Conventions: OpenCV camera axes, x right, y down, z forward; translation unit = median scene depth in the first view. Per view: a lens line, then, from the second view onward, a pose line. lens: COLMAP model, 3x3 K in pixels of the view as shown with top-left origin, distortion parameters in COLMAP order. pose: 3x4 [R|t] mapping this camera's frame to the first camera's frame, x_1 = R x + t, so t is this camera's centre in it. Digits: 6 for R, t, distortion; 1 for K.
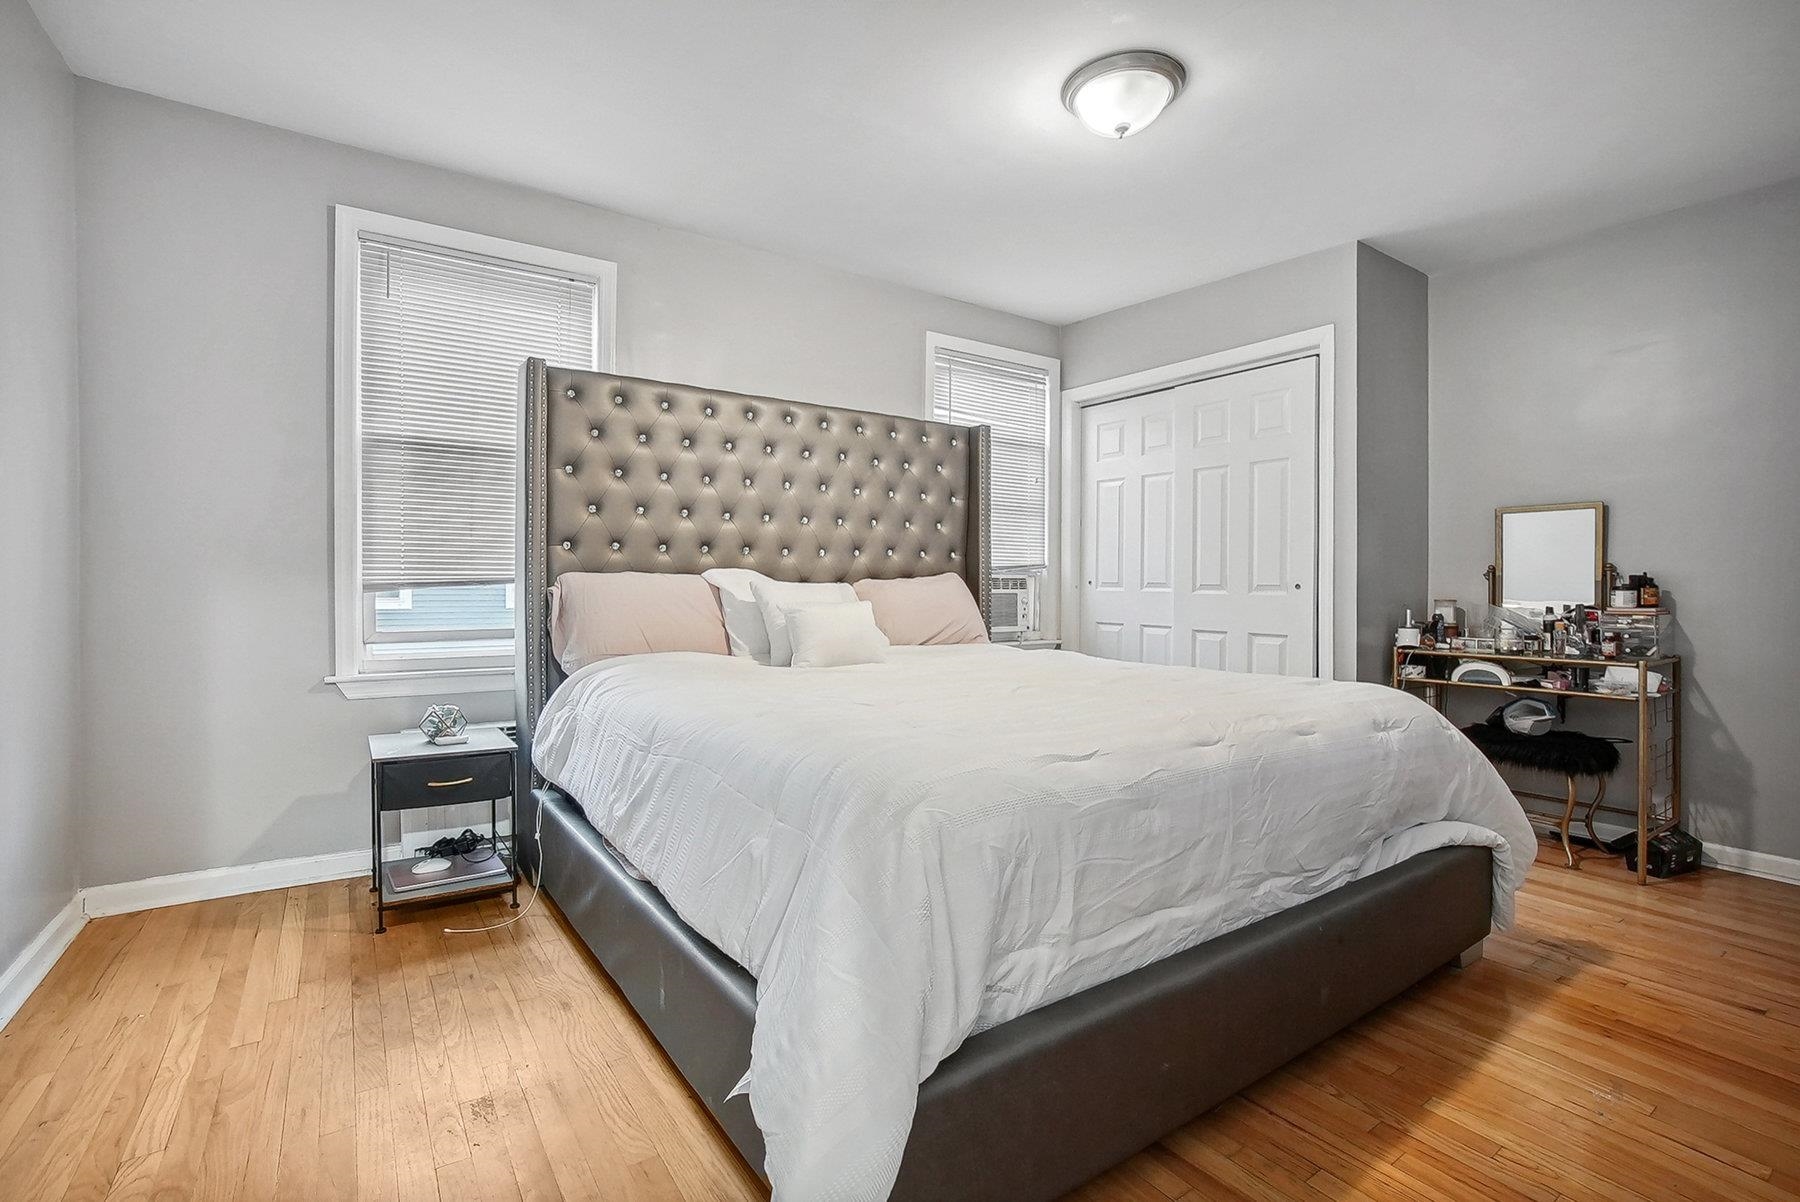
lens RADIAL K [[753.5, 0, 895.4], [0, 753.5, 614.2], [0, 0, 1]] dist [-0.018518, -0.000133]
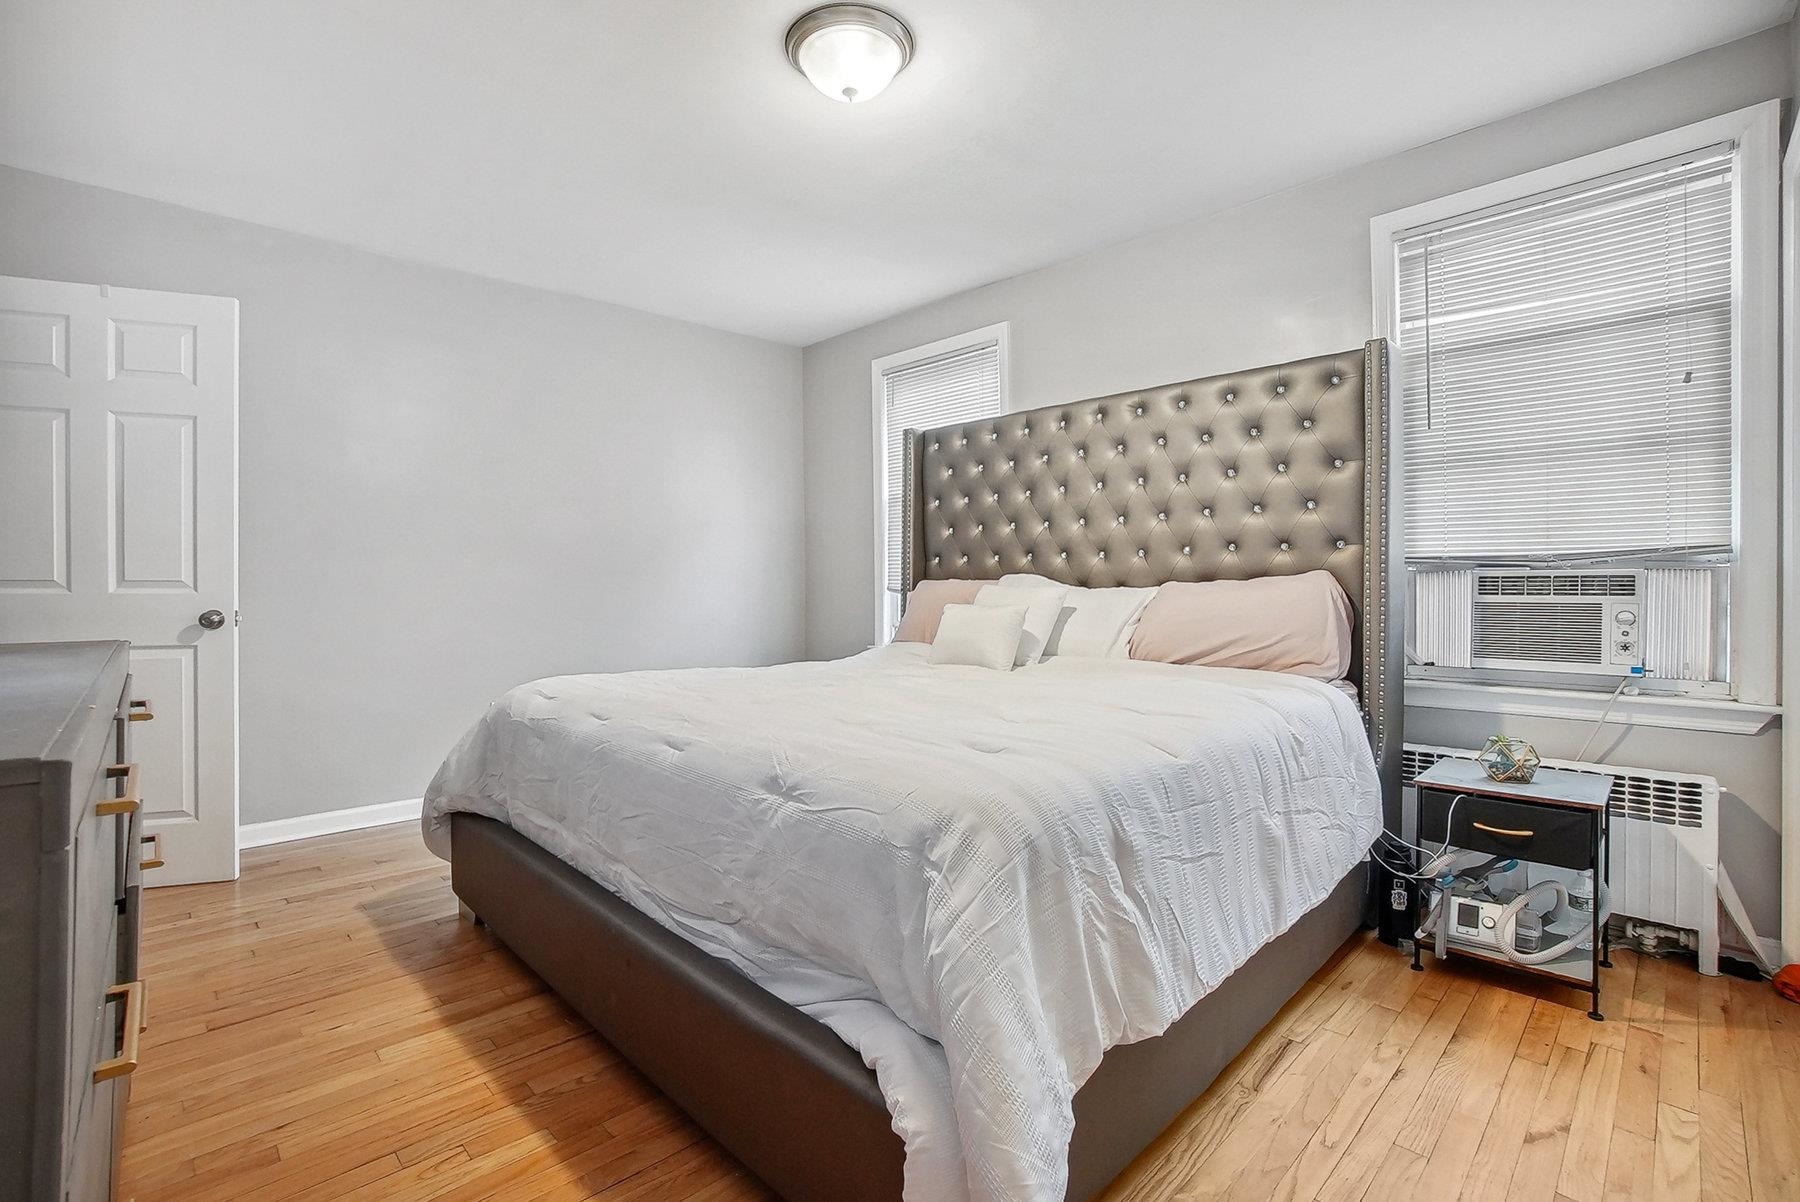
lens RADIAL K [[812.3, 0, 900.0], [0, 812.3, 601.0], [0, 0, 1]] dist [-0.051235, 0.019774]
pose [[0.223982, 0.011127, -0.974530, 0.643402], [-0.033434, 0.999434, 0.003727, -0.016002], [0.974020, 0.031748, 0.224227, 0.422333]]
